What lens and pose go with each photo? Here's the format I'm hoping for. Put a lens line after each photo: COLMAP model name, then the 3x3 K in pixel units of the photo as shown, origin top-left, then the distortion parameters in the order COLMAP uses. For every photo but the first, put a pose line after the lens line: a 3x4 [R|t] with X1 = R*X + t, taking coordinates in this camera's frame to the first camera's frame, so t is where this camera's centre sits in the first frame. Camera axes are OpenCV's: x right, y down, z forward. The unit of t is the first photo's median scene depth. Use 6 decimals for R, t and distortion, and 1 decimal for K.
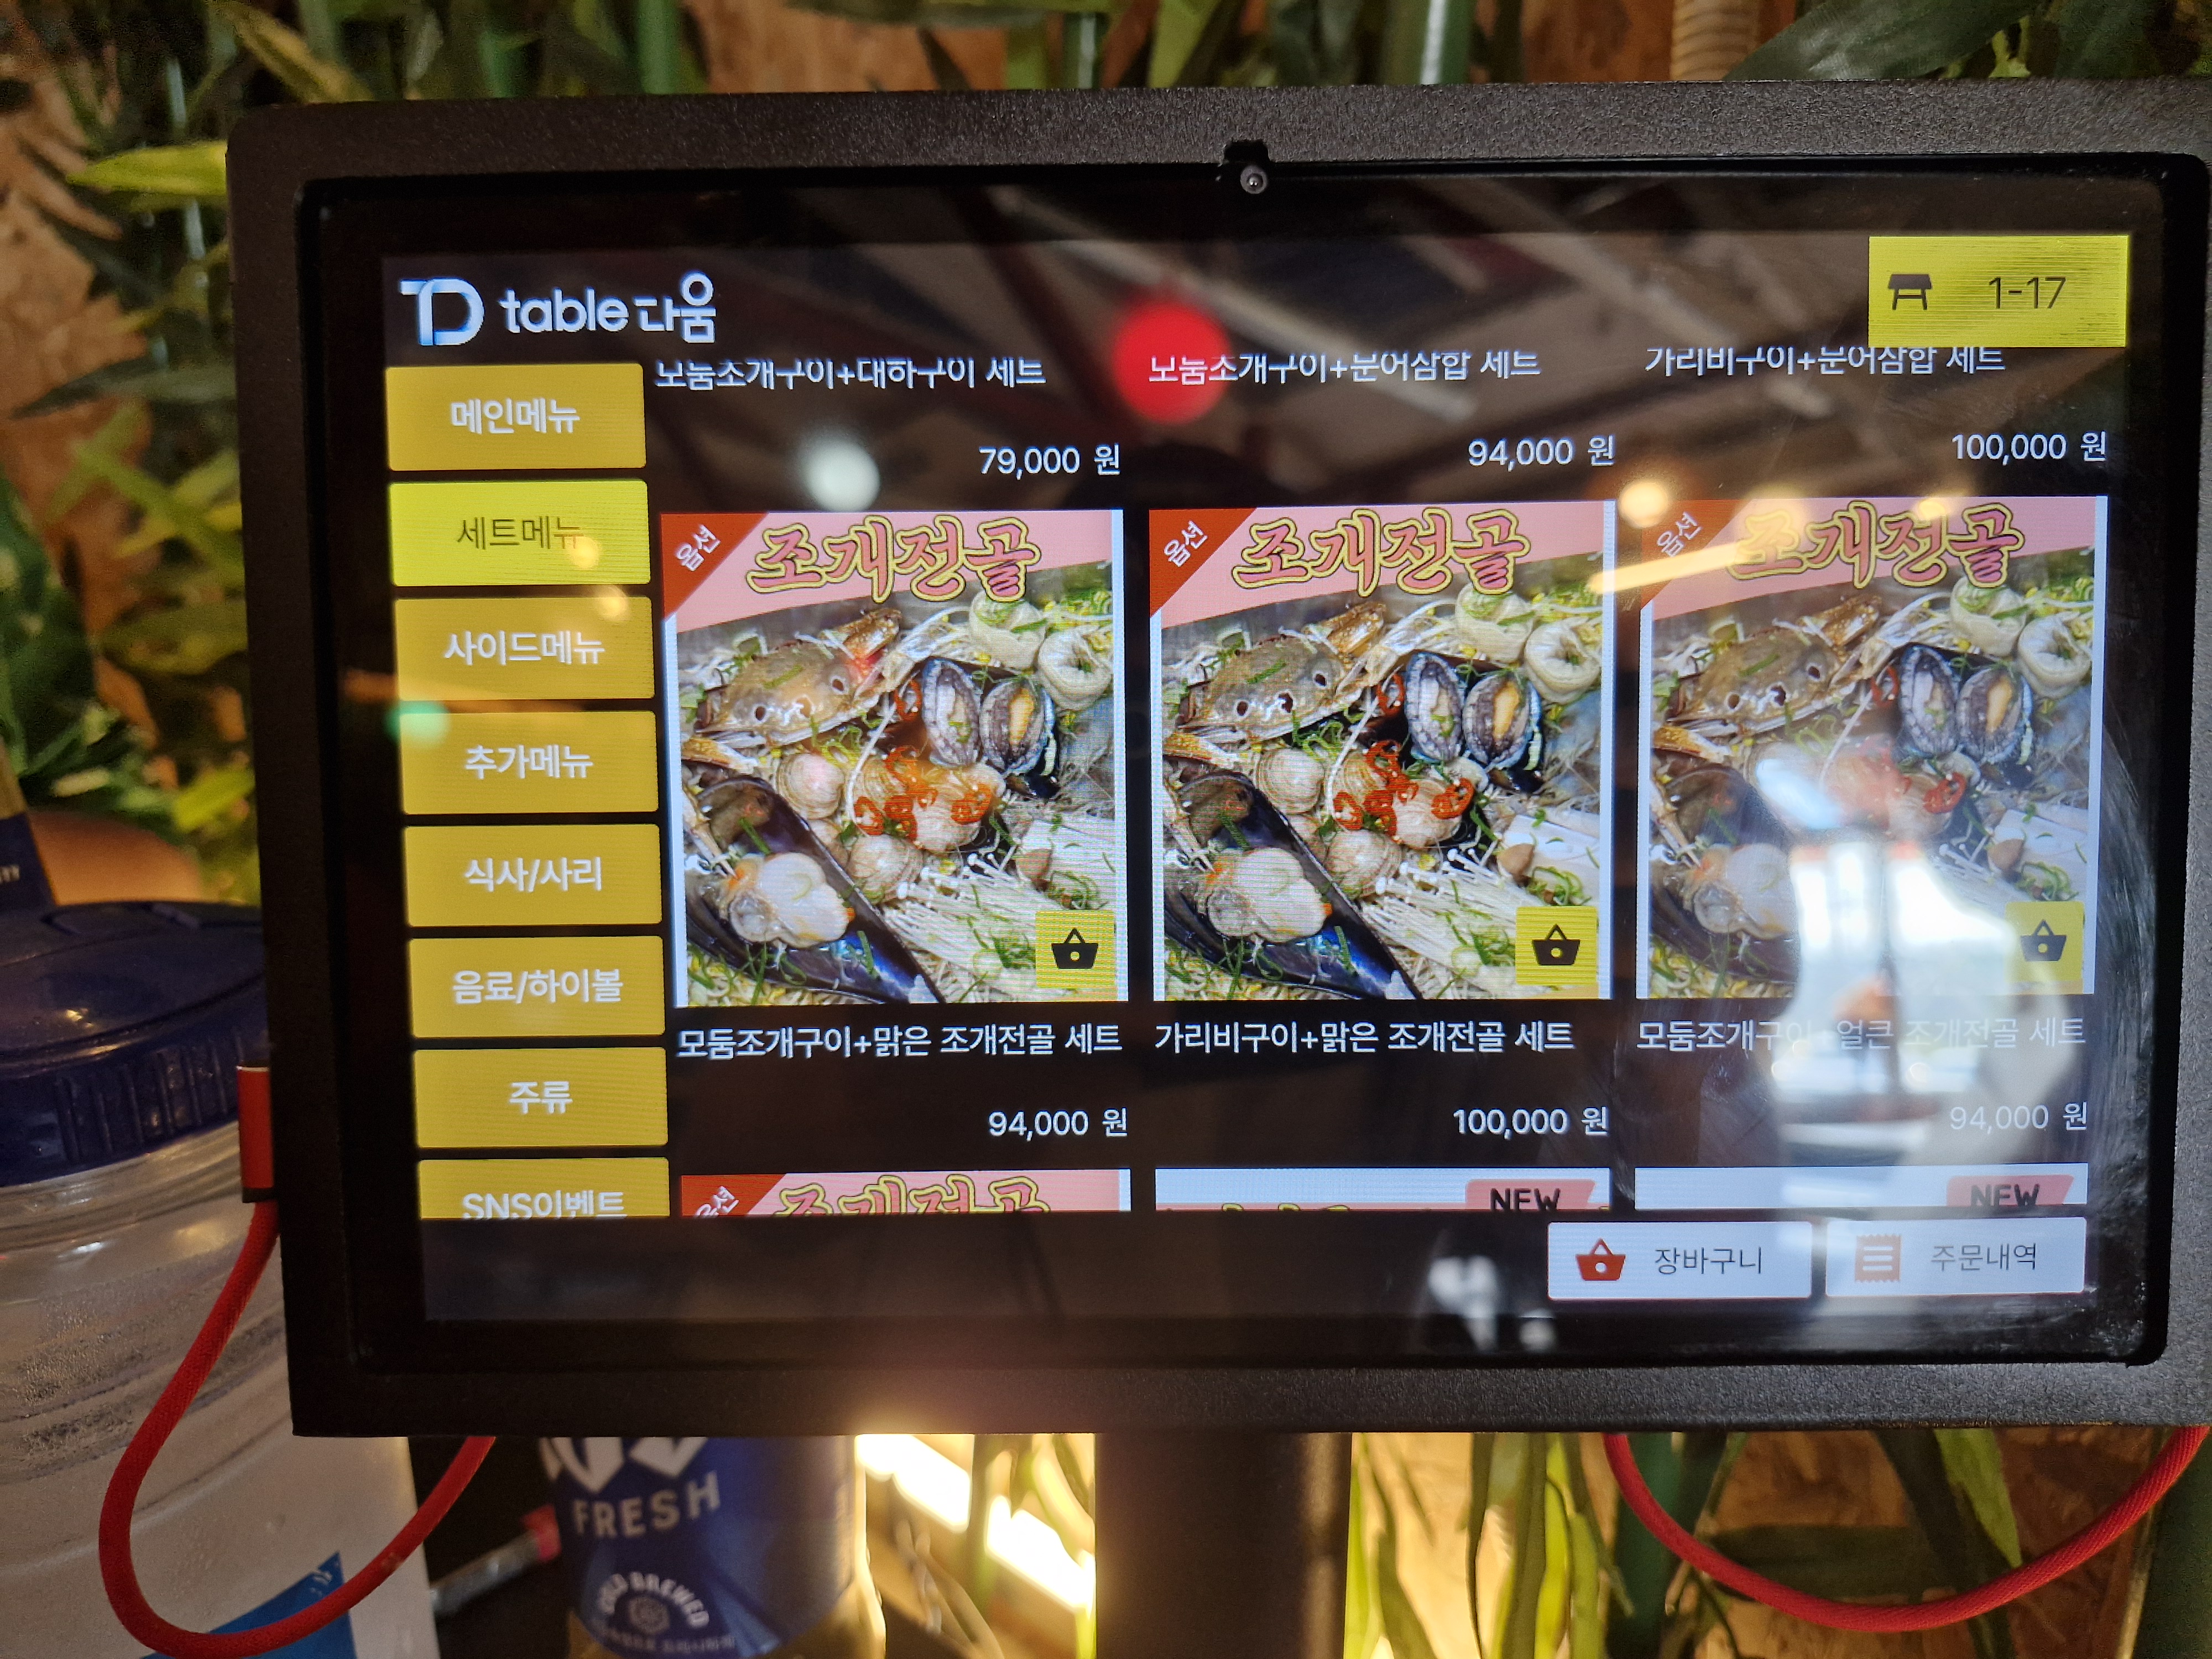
lens RADIAL K [[1475.6, 0, 1106.0], [0, 1475.6, 829.5], [0, 0, 1]] dist [0.033107, -0.077871]
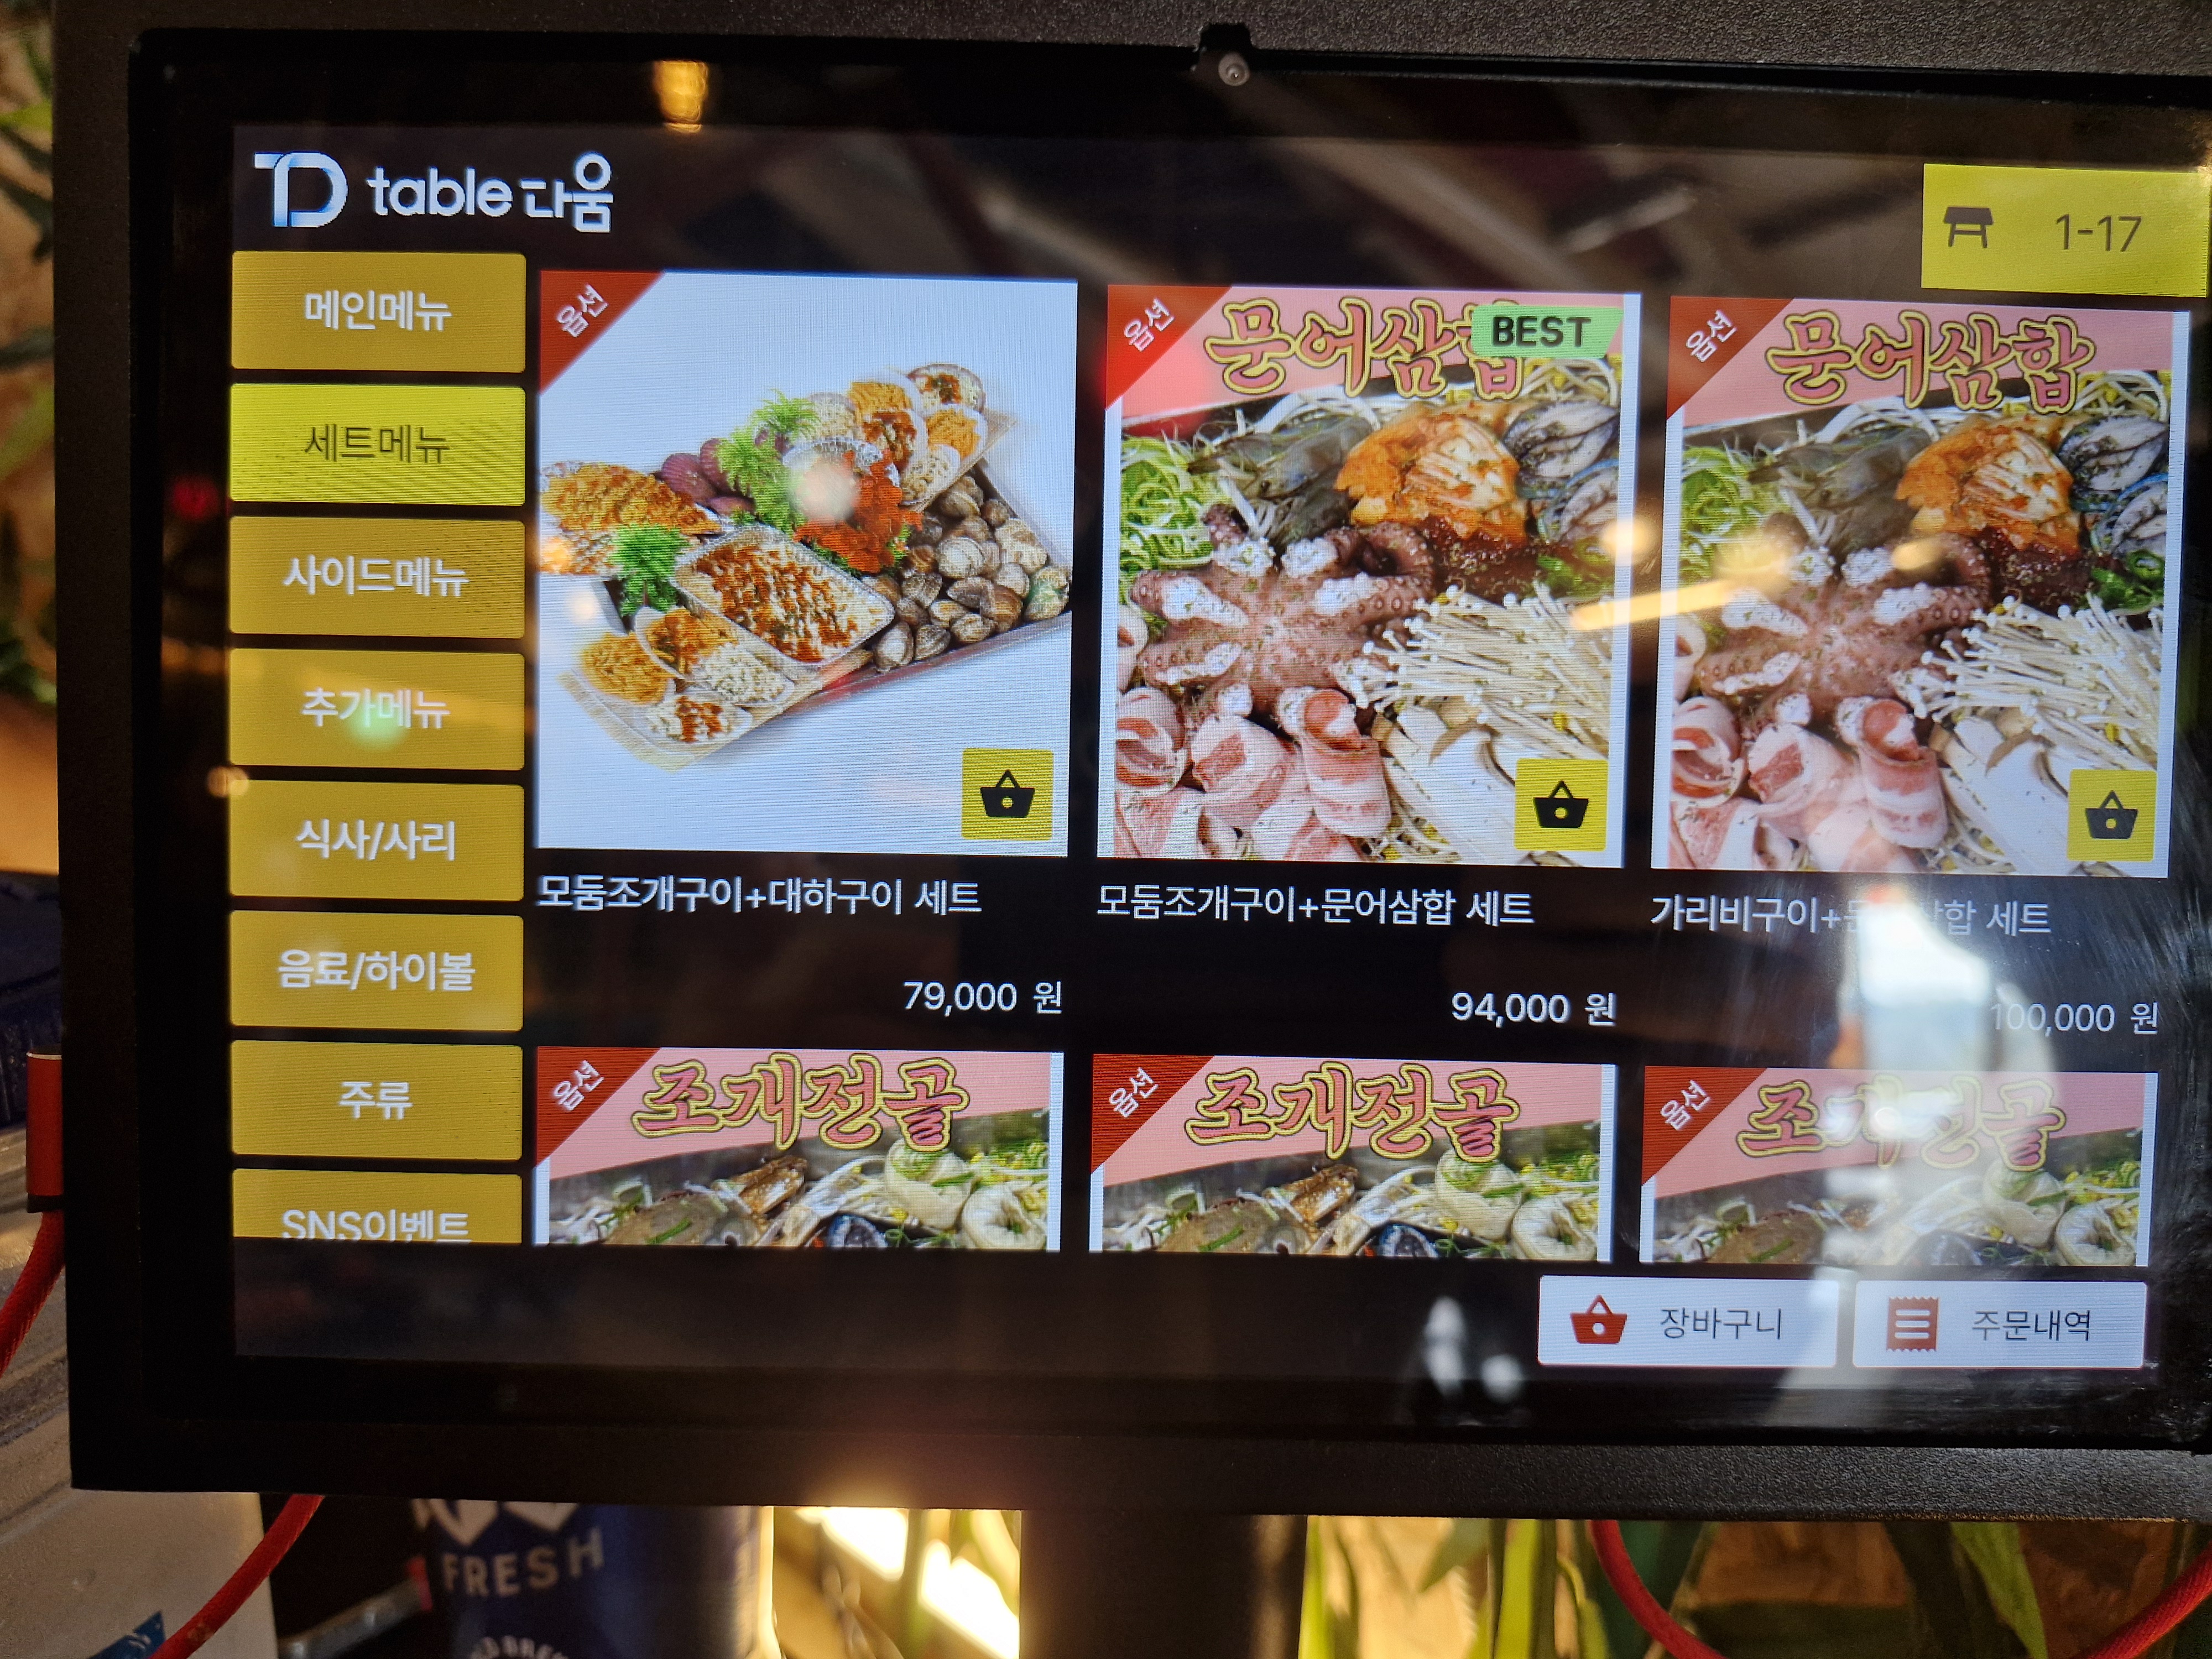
lens RADIAL K [[1480.9, 0, 1116.9], [0, 1480.9, 821.9], [0, 0, 1]] dist [-0.031128, -0.000017]
pose [[0.999294, 0.030271, 0.022233, 0.023693], [-0.029712, 0.999244, -0.025068, 0.028779], [-0.022975, 0.024390, 0.999438, 0.138069]]
